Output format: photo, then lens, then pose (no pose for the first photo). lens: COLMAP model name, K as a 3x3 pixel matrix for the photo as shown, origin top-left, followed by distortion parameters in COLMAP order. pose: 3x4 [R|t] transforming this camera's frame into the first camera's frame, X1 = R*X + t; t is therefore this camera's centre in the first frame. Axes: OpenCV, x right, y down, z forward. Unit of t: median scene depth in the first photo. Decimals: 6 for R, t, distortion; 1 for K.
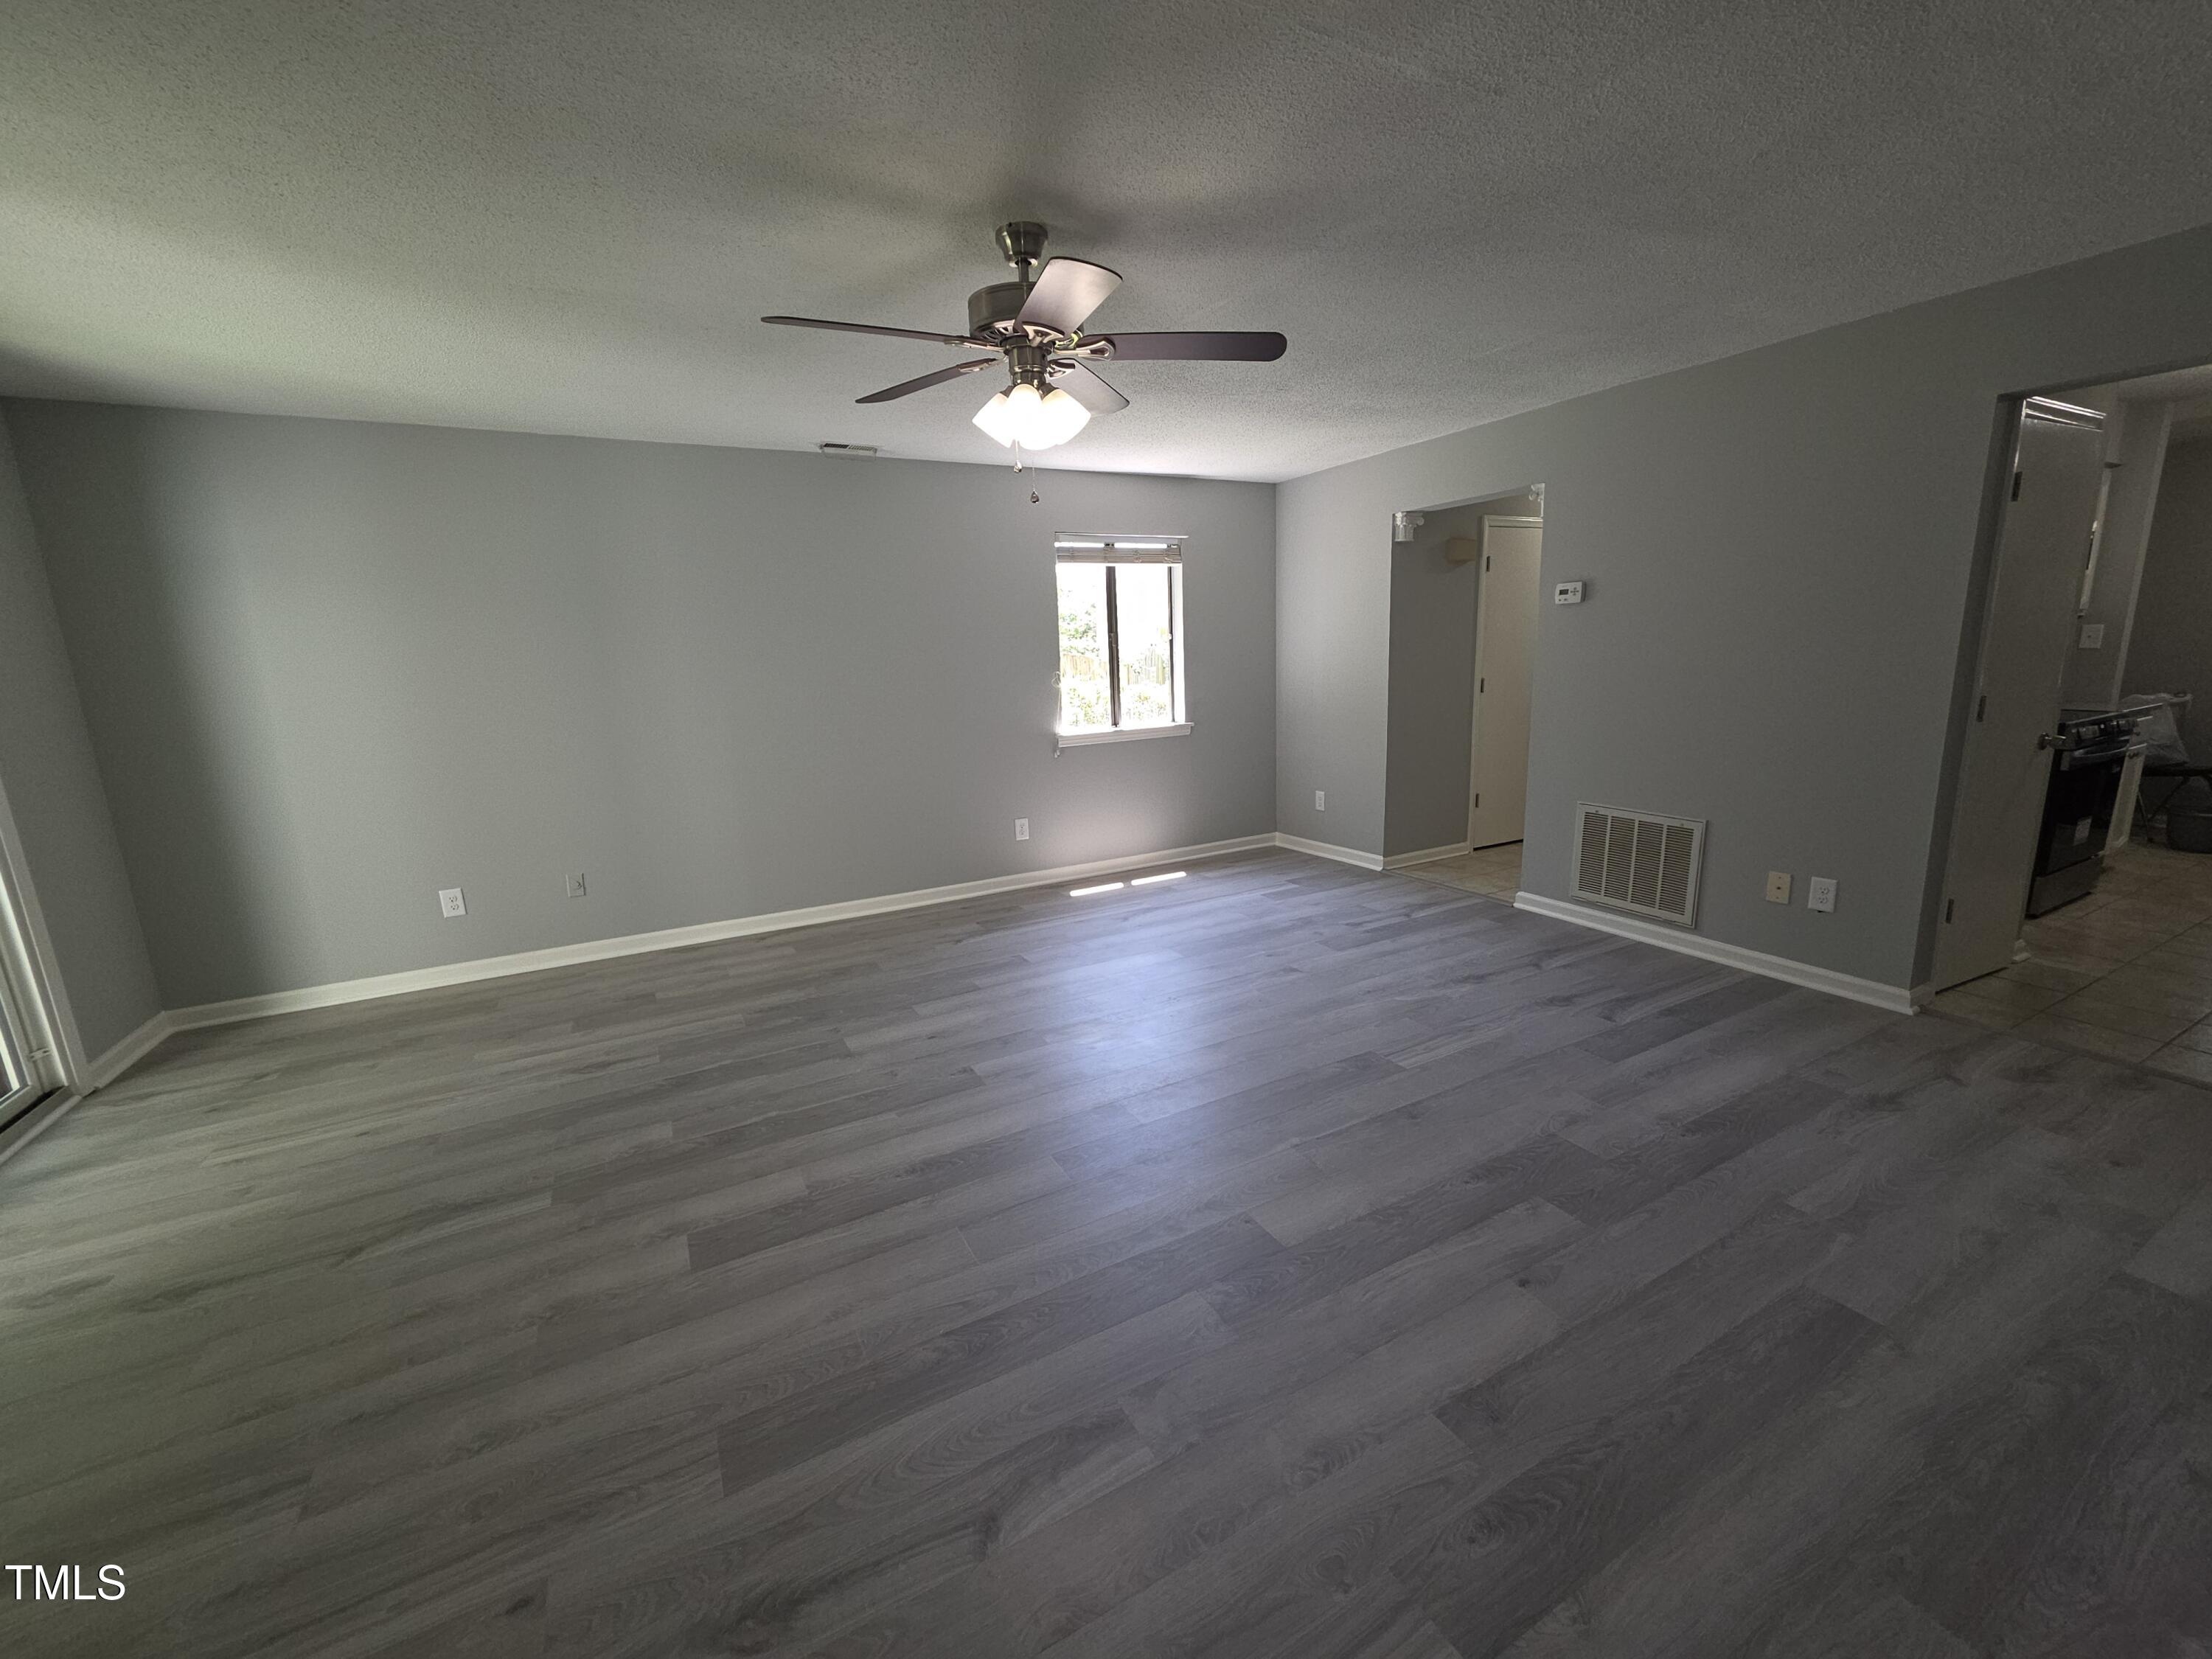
lens RADIAL K [[893.6, 0, 1106.0], [0, 893.6, 829.5], [0, 0, 1]] dist [0.000284, -0.000091]
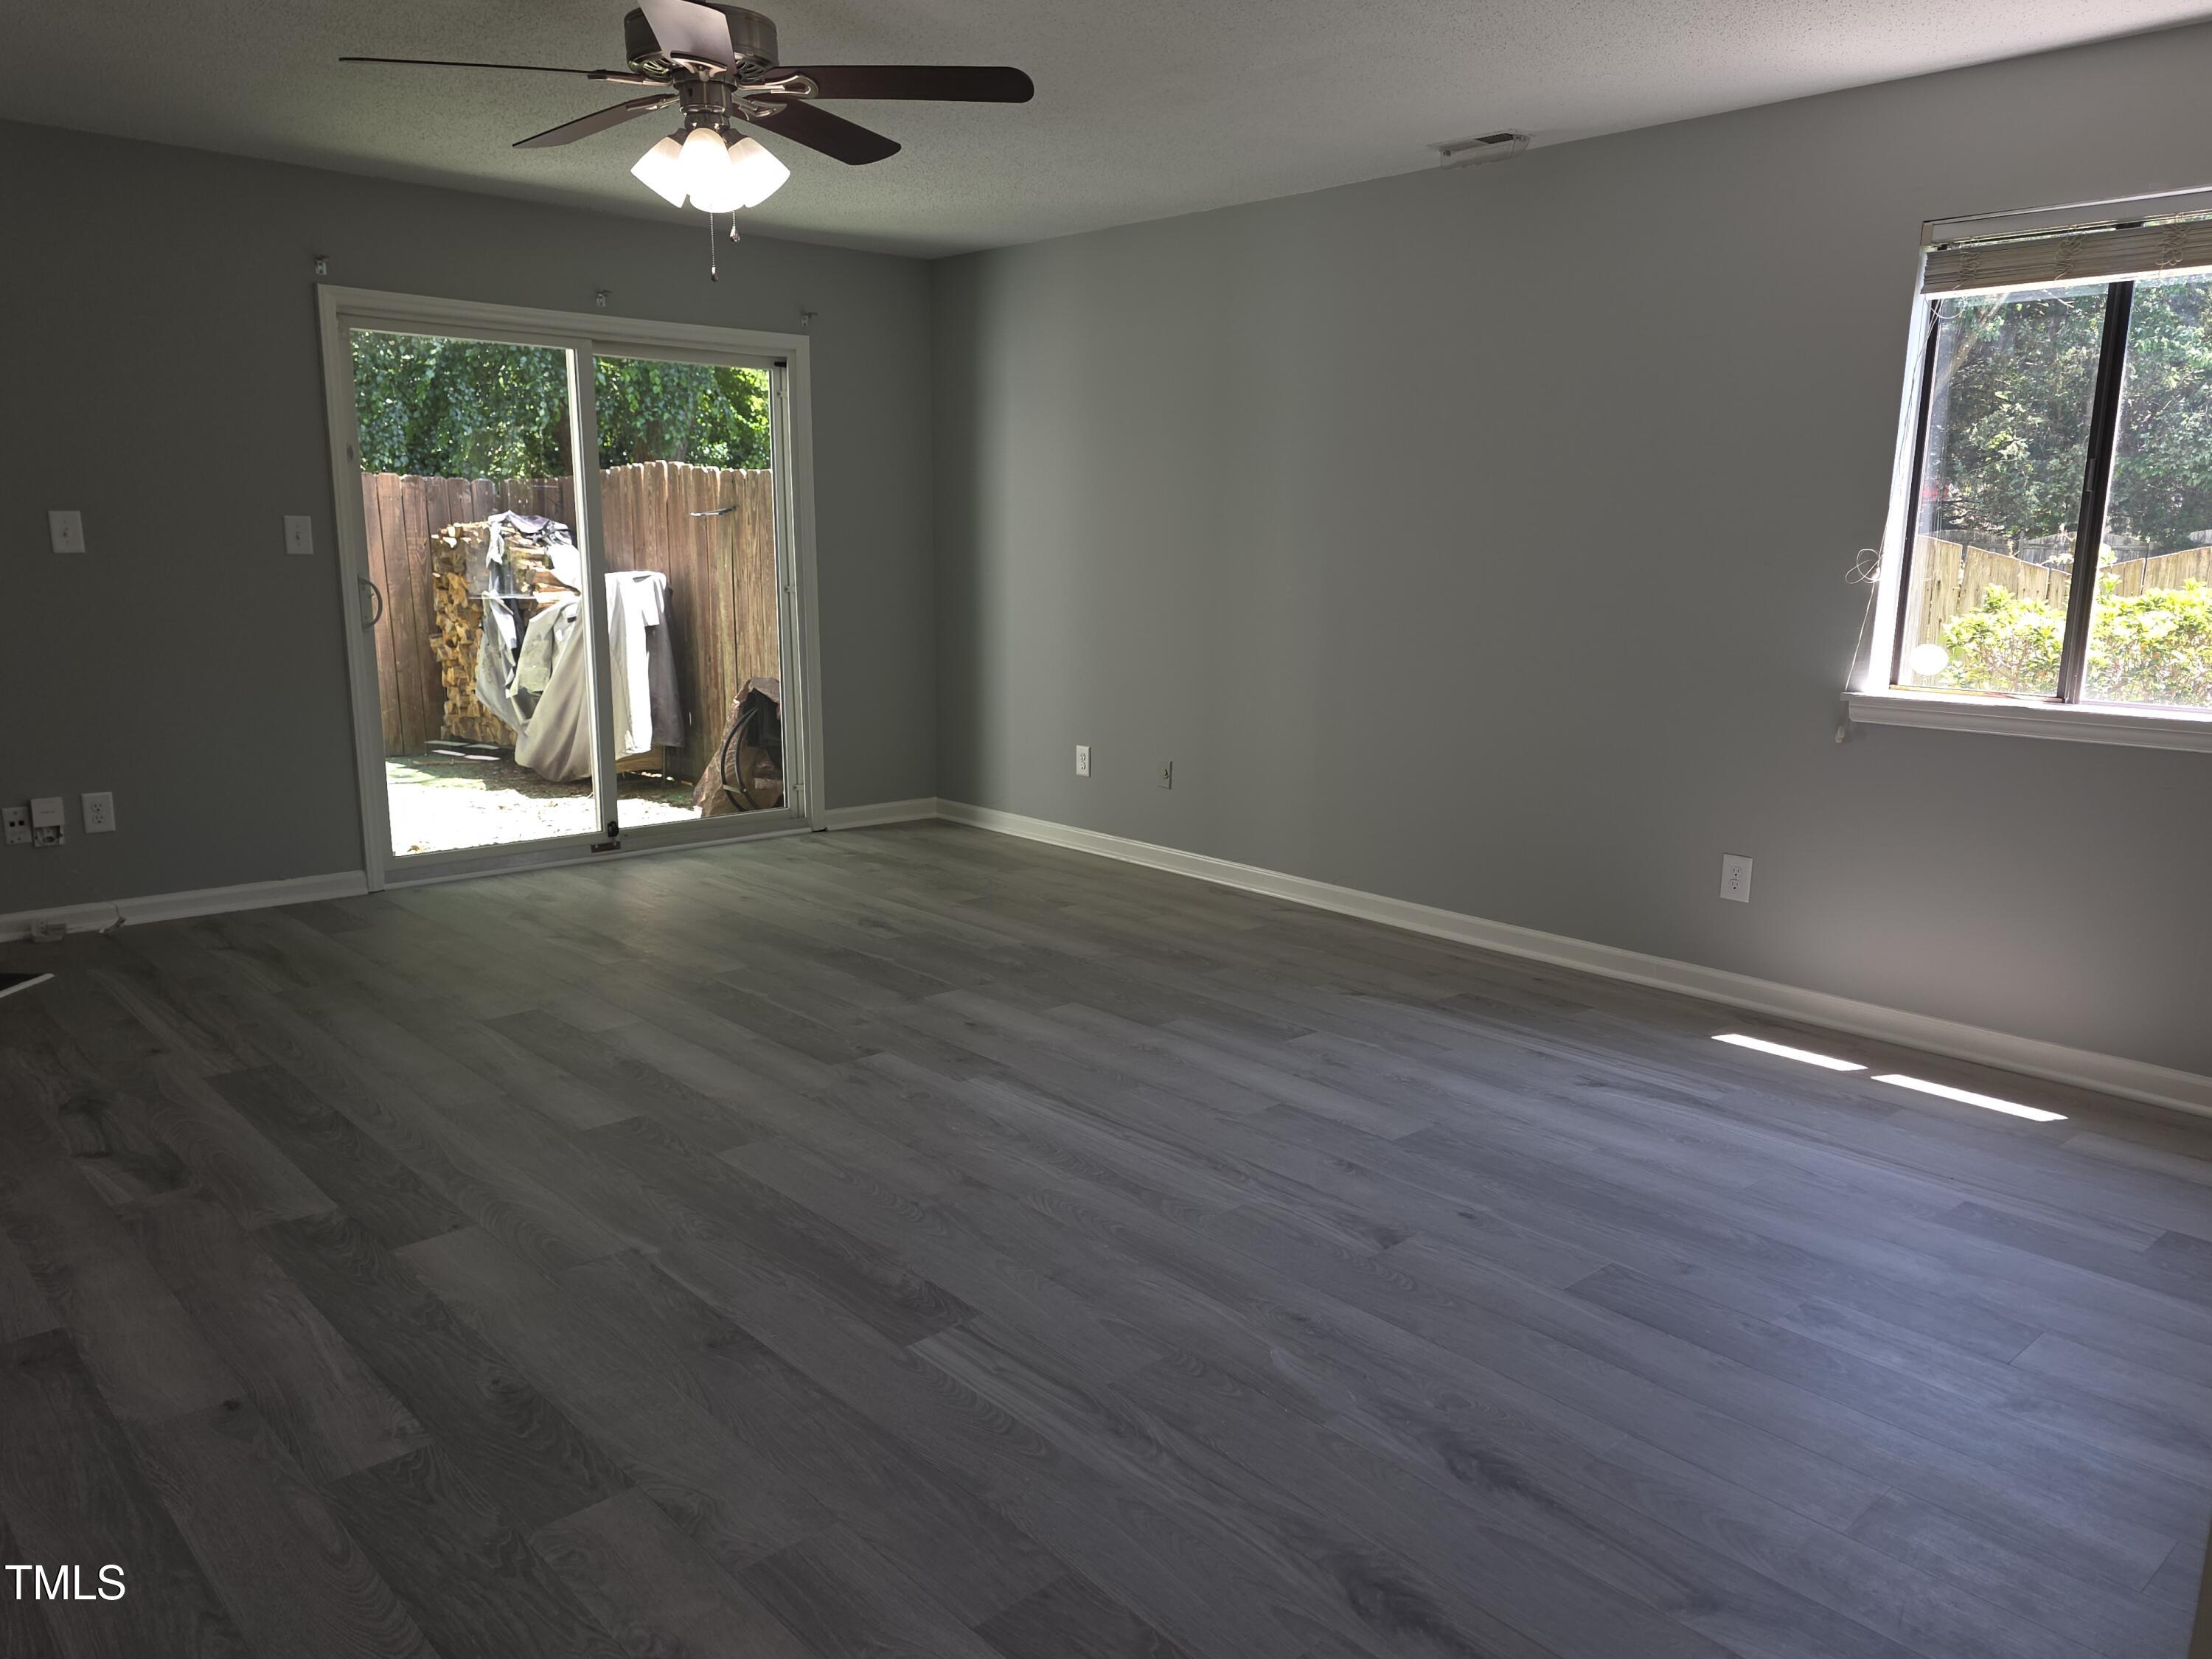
lens RADIAL K [[1596.3, 0, 1115.8], [0, 1596.3, 826.2], [0, 0, 1]] dist [0.086873, -0.102378]
pose [[0.239870, 0.215539, -0.946575, 1.021748], [-0.214781, 0.962662, 0.164775, -0.158149], [0.946748, 0.163782, 0.277208, 0.734574]]
